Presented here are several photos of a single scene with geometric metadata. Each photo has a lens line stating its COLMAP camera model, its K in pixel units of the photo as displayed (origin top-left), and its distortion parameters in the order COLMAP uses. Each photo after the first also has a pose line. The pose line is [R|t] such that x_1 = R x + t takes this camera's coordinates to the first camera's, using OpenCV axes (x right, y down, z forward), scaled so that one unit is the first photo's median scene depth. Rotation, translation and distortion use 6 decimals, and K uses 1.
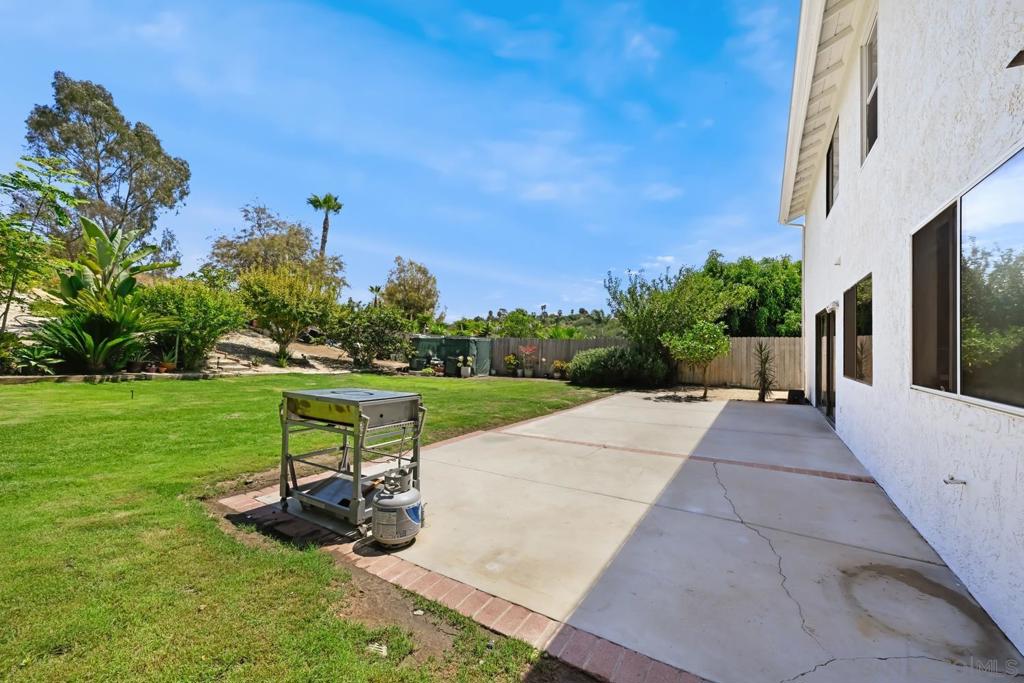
lens RADIAL K [[400.4, 0, 516.4], [0, 400.4, 347.0], [0, 0, 1]] dist [-0.000343, 0.000058]
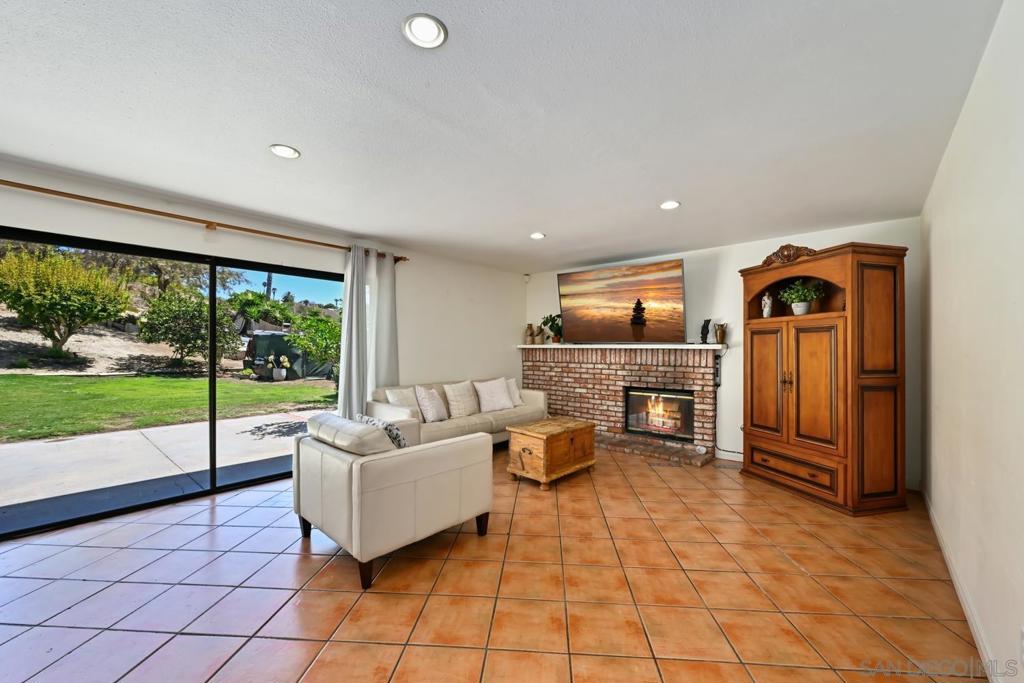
lens RADIAL K [[400.4, 0, 516.4], [0, 400.4, 347.0], [0, 0, 1]] dist [-0.000343, 0.000058]
pose [[0.985541, 0.001273, -0.169433, 0.528007], [-0.001193, 0.999999, 0.000576, 0.003464], [0.169433, -0.000366, 0.985542, 0.269161]]
